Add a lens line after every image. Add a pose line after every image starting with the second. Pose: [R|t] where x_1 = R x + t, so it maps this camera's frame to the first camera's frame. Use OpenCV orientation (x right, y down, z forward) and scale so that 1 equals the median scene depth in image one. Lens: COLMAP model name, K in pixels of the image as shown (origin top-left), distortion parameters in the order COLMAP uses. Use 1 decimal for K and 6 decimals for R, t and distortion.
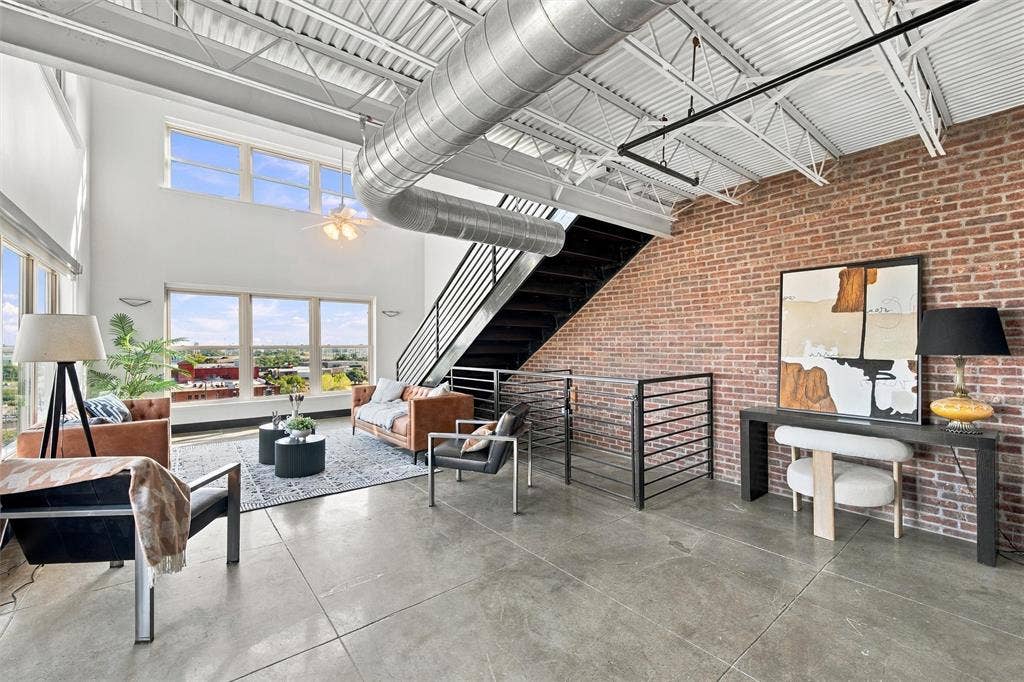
lens RADIAL K [[422.0, 0, 512.0], [0, 422.0, 341.0], [0, 0, 1]] dist [-0.003961, 0.000872]
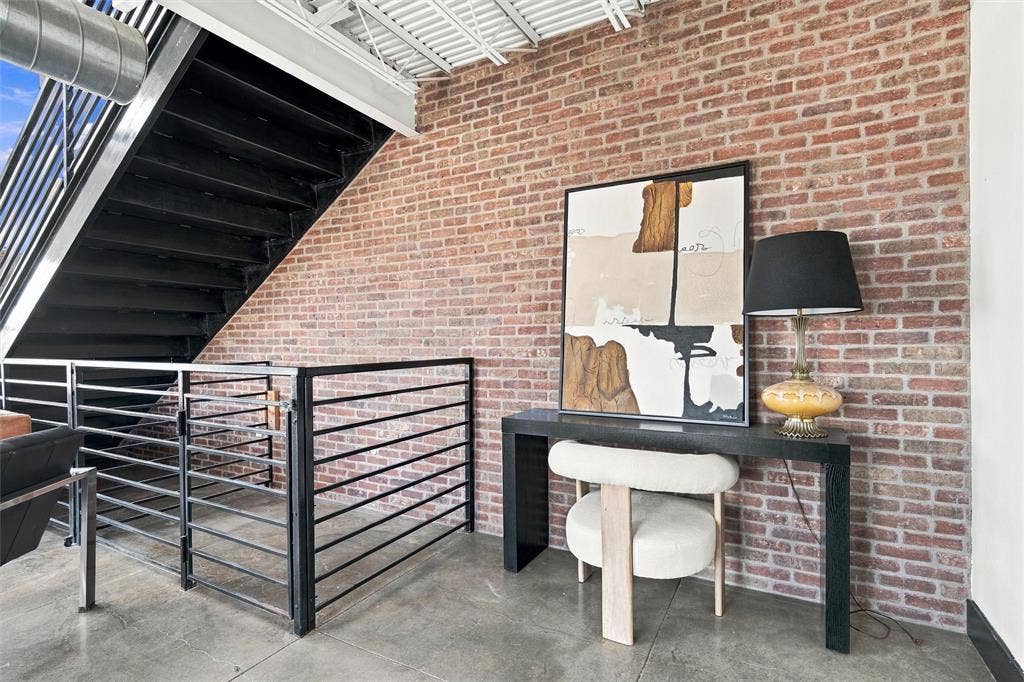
lens RADIAL K [[491.7, 0, 512.0], [0, 491.7, 341.0], [0, 0, 1]] dist [0.000558, 0.000003]
pose [[0.924610, 0.002013, 0.380910, 0.330263], [-0.002913, 0.999994, 0.001787, 0.064388], [-0.380905, -0.002762, 0.924610, 0.411967]]
